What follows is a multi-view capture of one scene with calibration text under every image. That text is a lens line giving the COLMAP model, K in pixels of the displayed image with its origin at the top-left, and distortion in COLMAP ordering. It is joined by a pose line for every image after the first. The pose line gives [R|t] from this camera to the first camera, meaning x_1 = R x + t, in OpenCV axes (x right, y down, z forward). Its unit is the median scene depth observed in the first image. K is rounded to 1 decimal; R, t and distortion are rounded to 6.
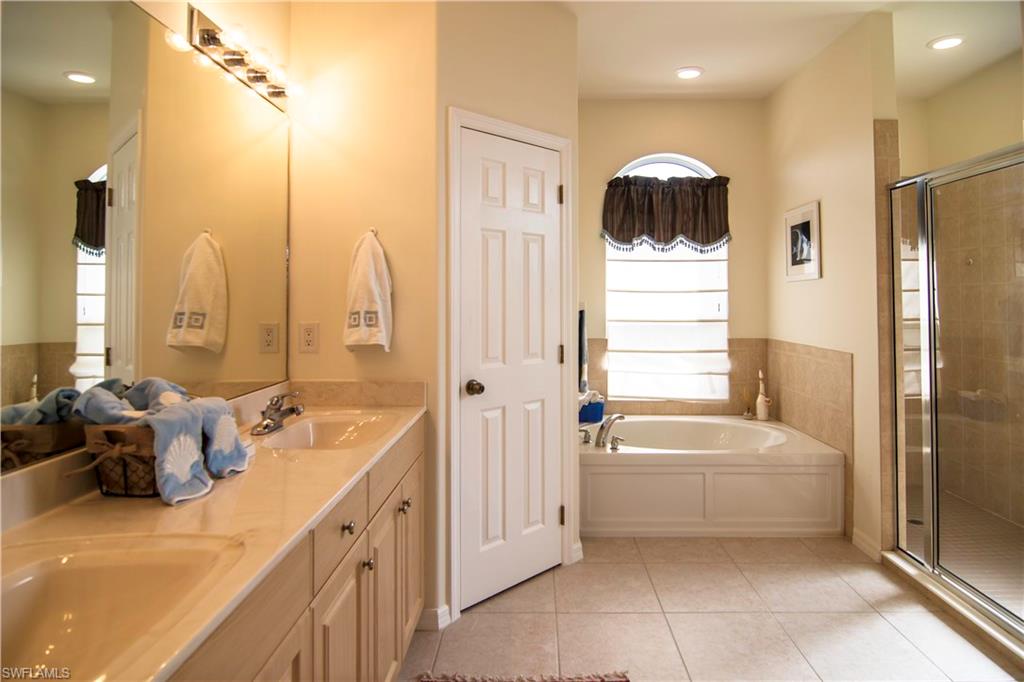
lens RADIAL K [[567.3, 0, 514.5], [0, 567.3, 328.6], [0, 0, 1]] dist [-0.037267, -0.000451]
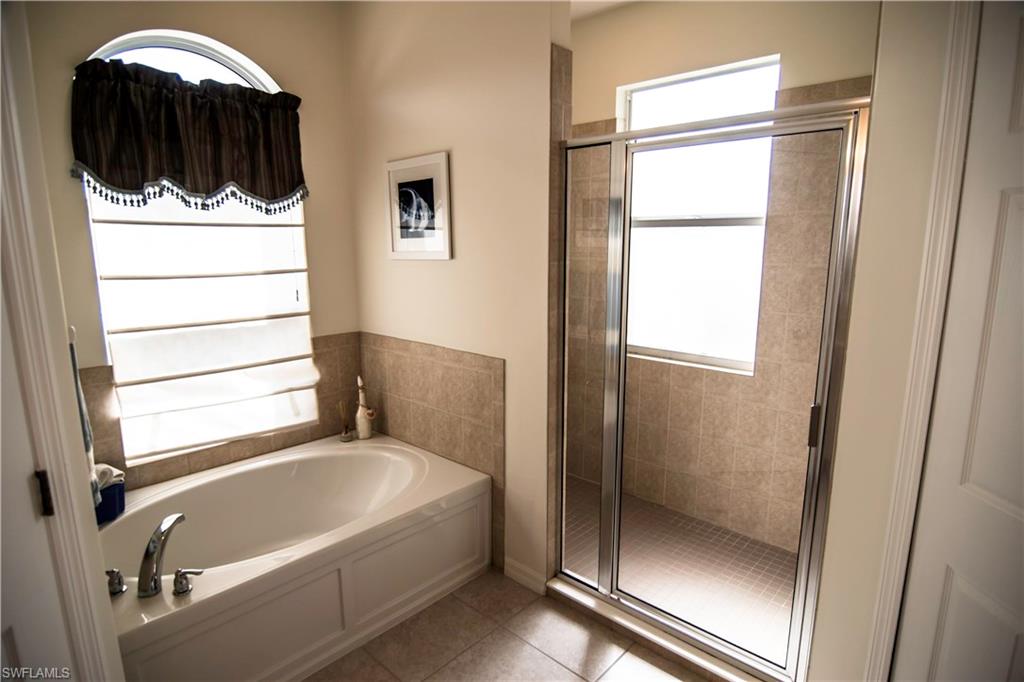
lens RADIAL K [[567.8, 0, 511.1], [0, 567.8, 353.1], [0, 0, 1]] dist [-0.018332, -0.002262]
pose [[0.661095, -0.142901, 0.736568, 0.018808], [0.039331, 0.986946, 0.156175, -0.067703], [-0.749270, -0.074277, 0.658086, 0.360331]]
